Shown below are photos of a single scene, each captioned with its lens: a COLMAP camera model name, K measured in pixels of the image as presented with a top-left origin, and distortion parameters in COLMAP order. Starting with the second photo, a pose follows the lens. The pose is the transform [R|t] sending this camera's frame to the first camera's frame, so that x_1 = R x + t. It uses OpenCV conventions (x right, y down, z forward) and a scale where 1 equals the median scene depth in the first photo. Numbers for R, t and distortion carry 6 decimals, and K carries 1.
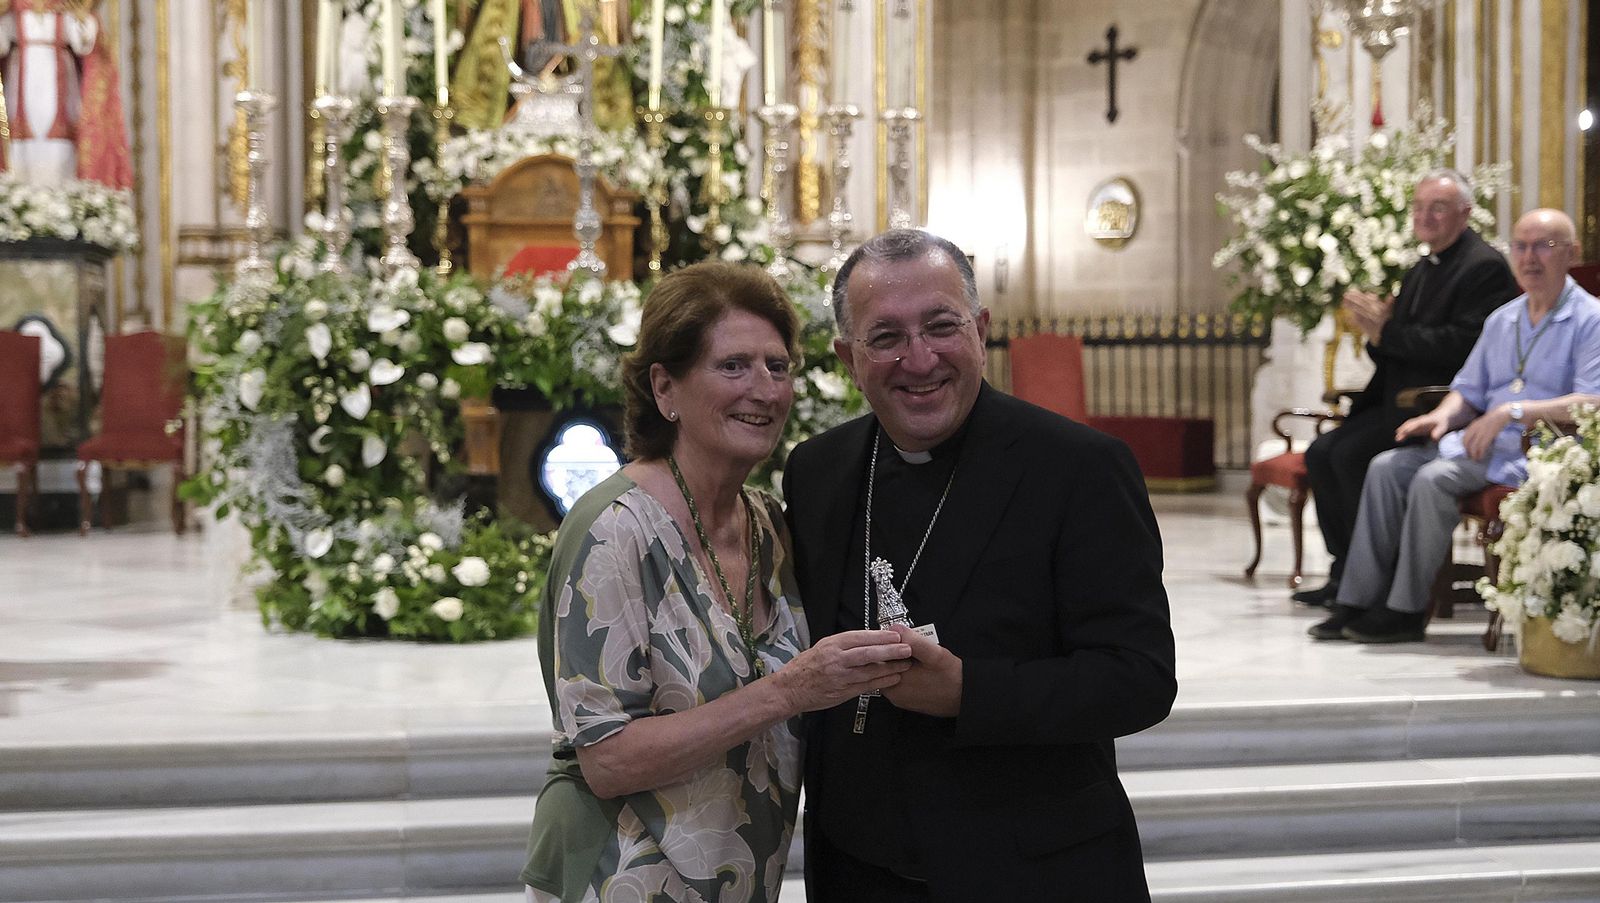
lens RADIAL K [[2095.0, 0, 799.5], [0, 2095.0, 457.4], [0, 0, 1]] dist [0.032773, 0.016174]
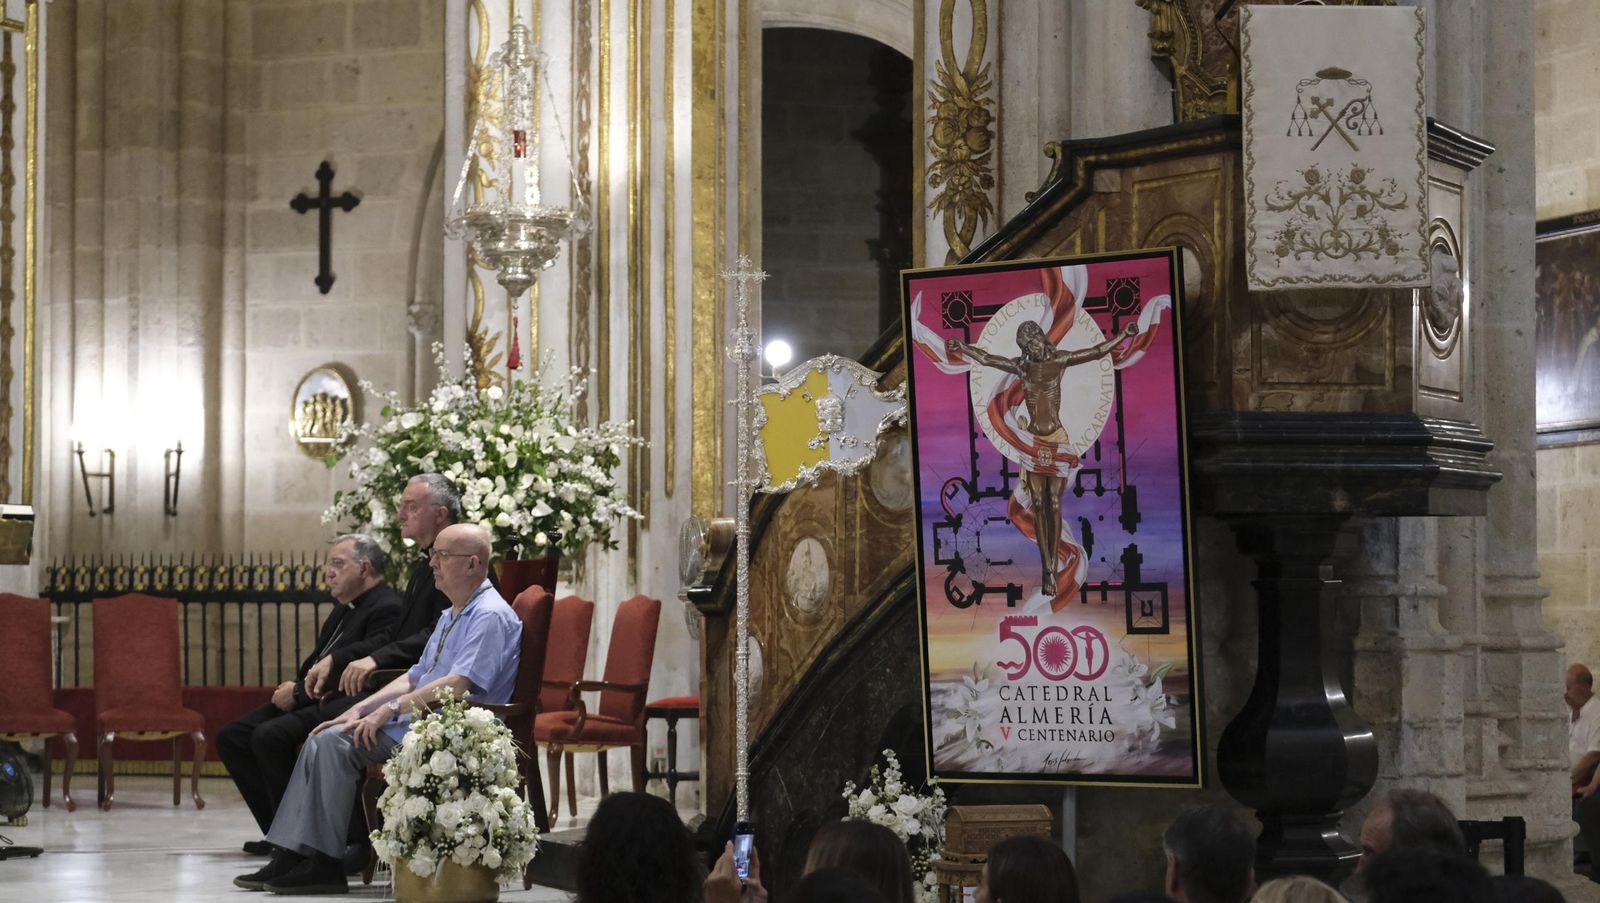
lens RADIAL K [[3585.1, 0, 800.0], [0, 3585.1, 451.5], [0, 0, 1]] dist [0.014380, 0.213152]
pose [[0.972873, 0.017938, 0.230641, 0.043019], [0.001284, 0.996555, -0.082924, 0.006217], [-0.231334, 0.080970, 0.969499, -0.560234]]
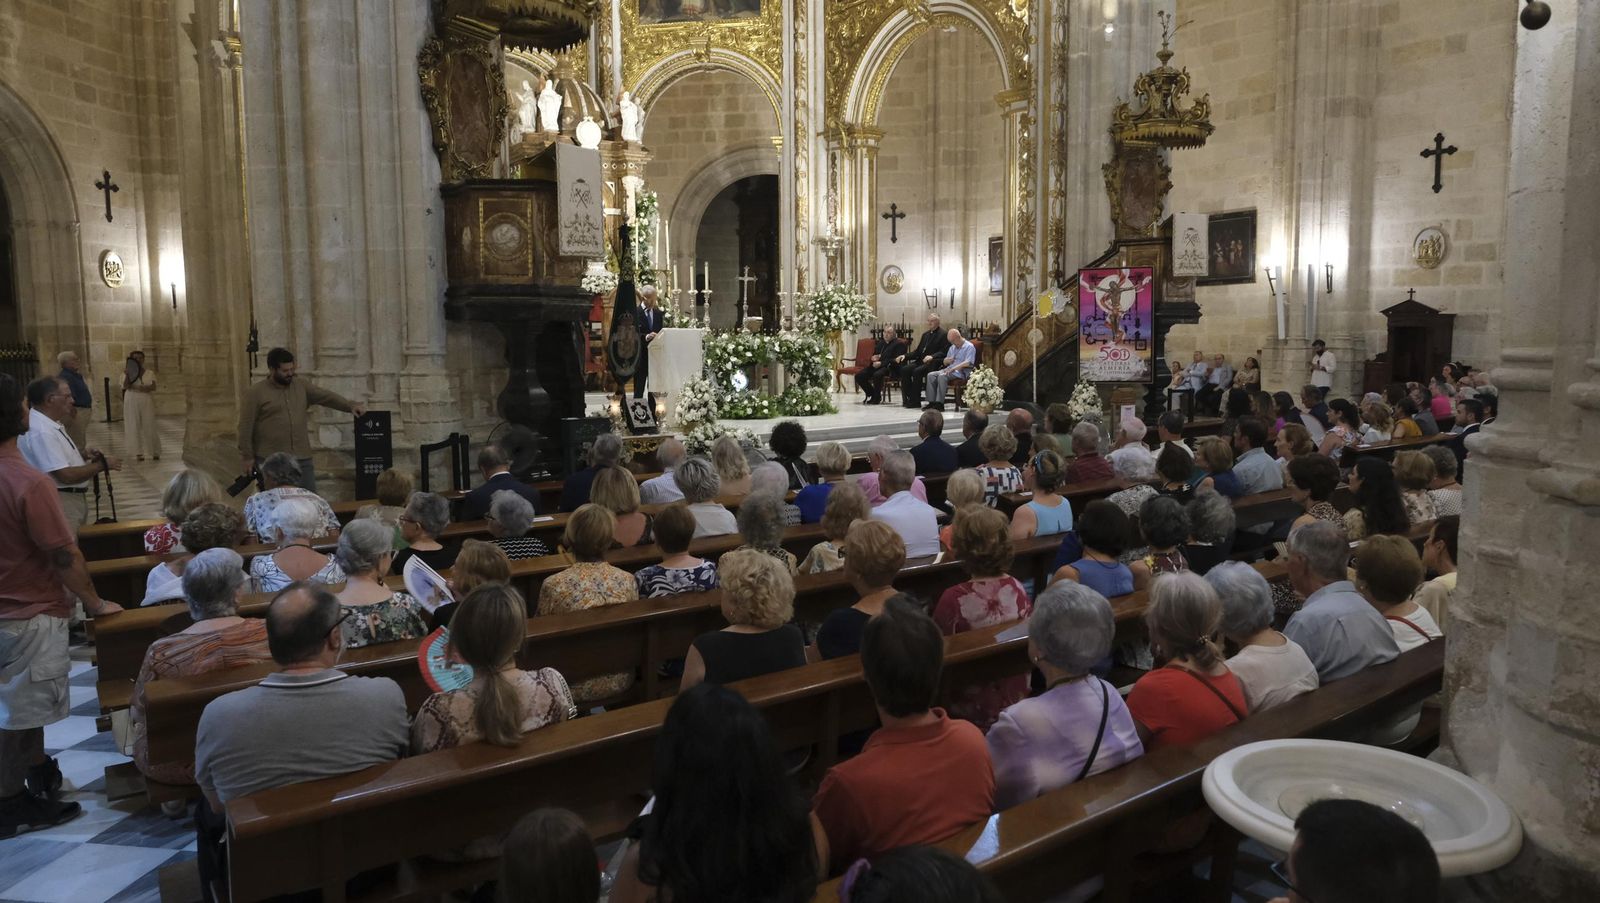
lens RADIAL K [[1089.2, 0, 800.3], [0, 1089.2, 454.7], [0, 0, 1]] dist [-0.025988, 0.017697]
pose [[0.878117, -0.055689, 0.475193, -0.701690], [0.019072, 0.996488, 0.081538, -0.014714], [-0.478065, -0.062537, 0.876095, -0.635788]]
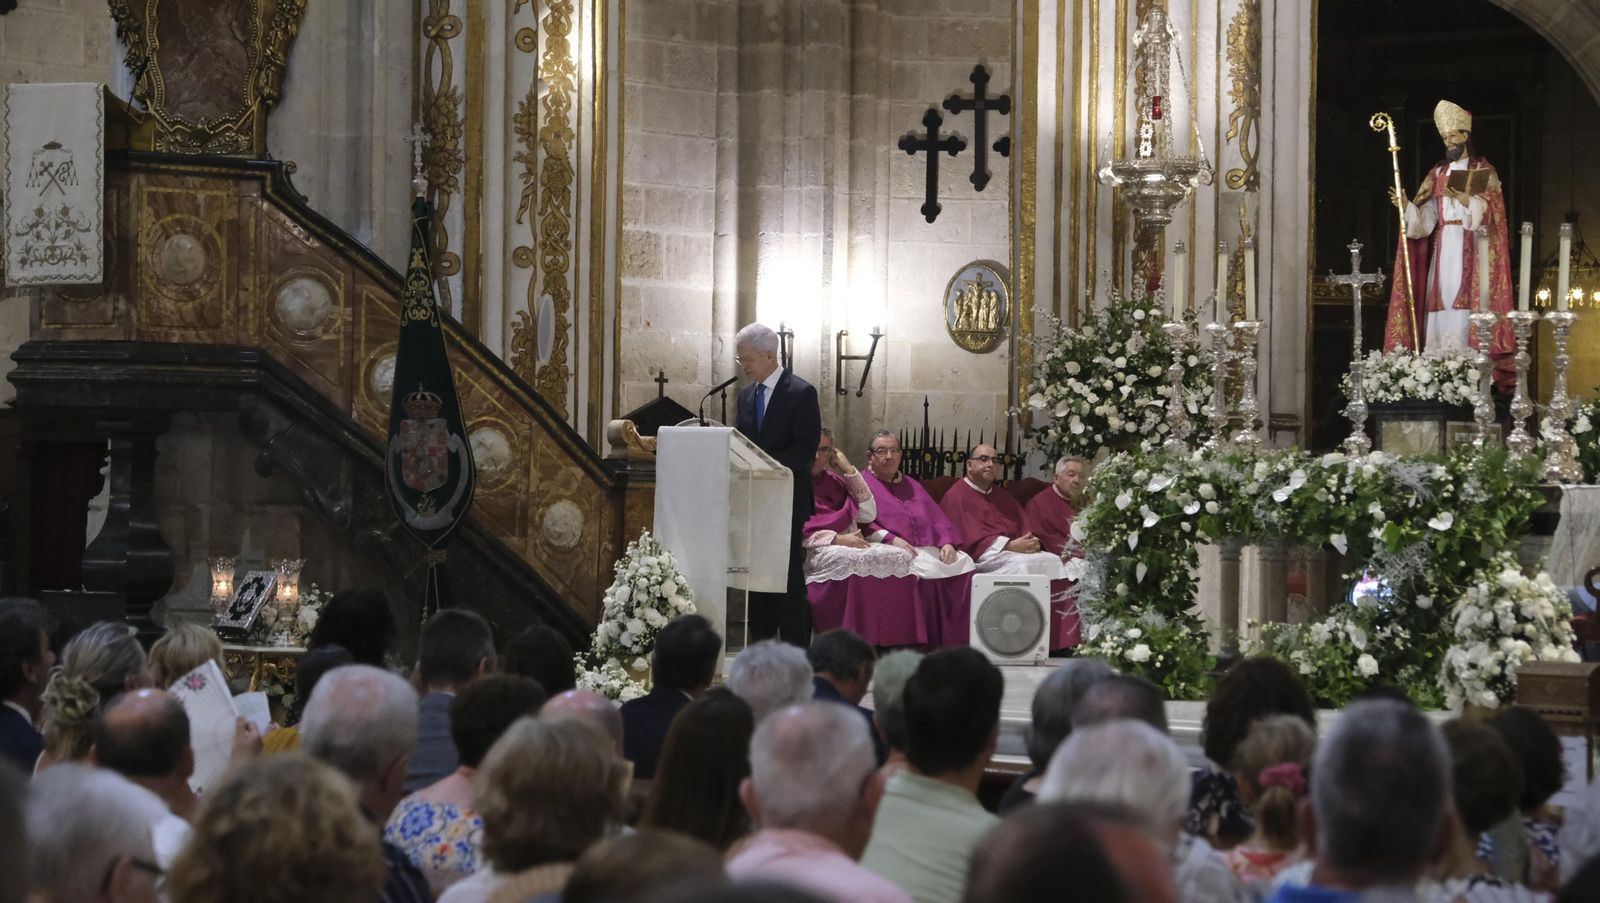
lens RADIAL K [[3769.7, 0, 819.4], [0, 3769.7, 484.2], [0, 0, 1]] dist [0.072997, 0.745301]
pose [[0.581877, 0.001893, -0.813274, 1.104335], [-0.040982, 0.998795, -0.026997, 0.009497], [0.812243, 0.049039, 0.581254, -0.440961]]
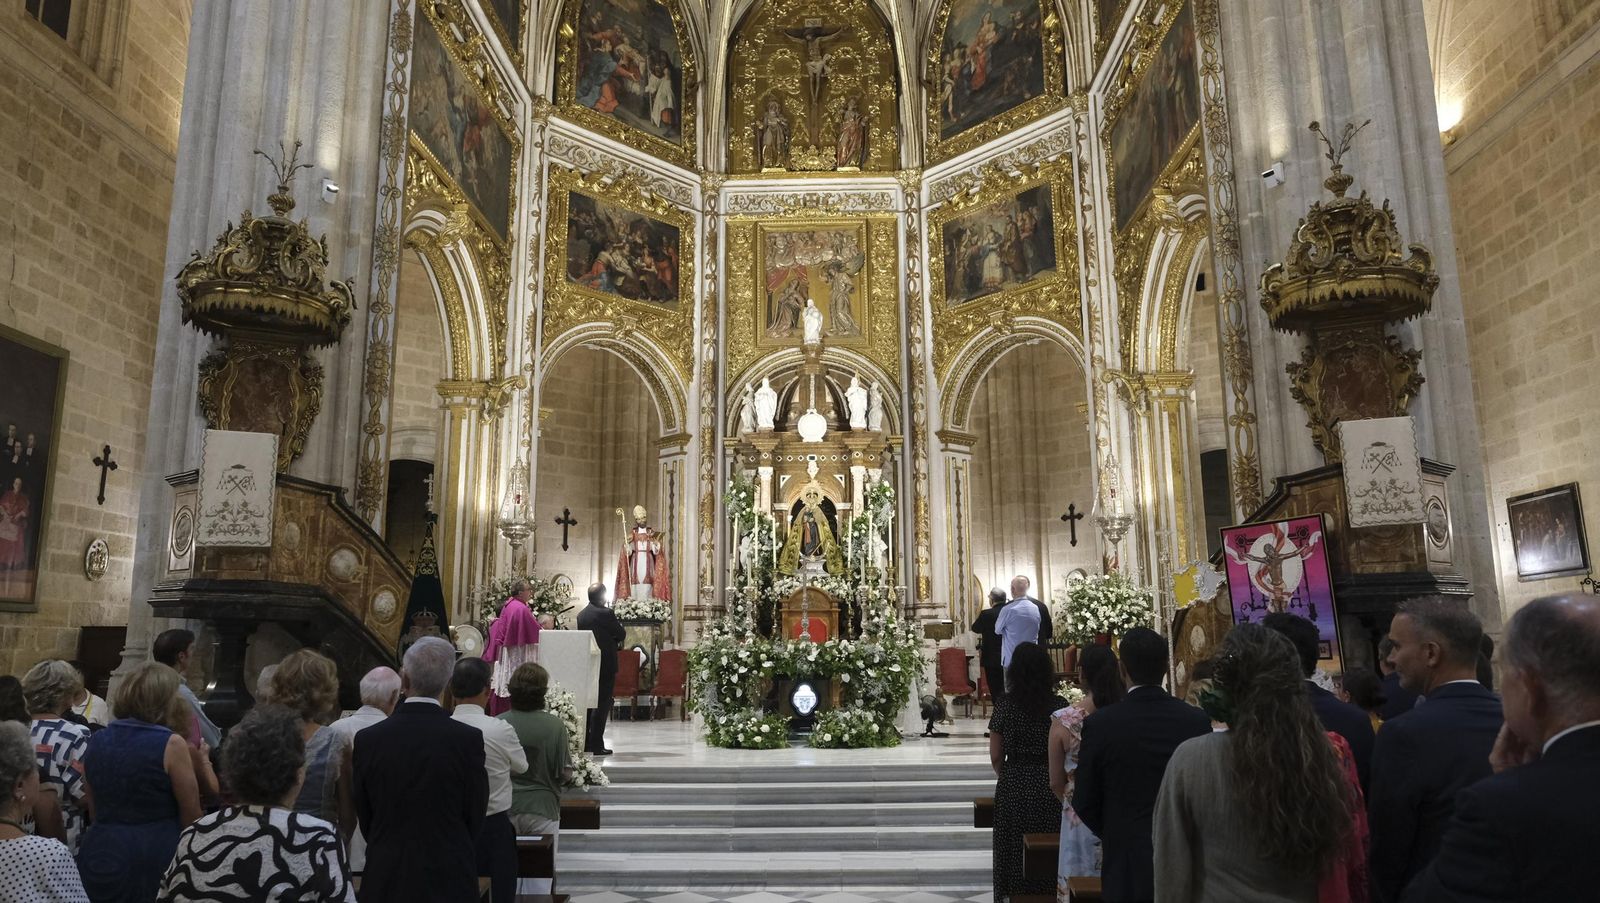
lens RADIAL K [[1089.2, 0, 800.3], [0, 1089.2, 454.7], [0, 0, 1]] dist [-0.025988, 0.017697]
pose [[0.984058, -0.036546, -0.174051, 0.134684], [-0.001424, 0.977008, -0.213196, -0.002829], [0.177841, 0.210045, 0.961381, -0.476359]]
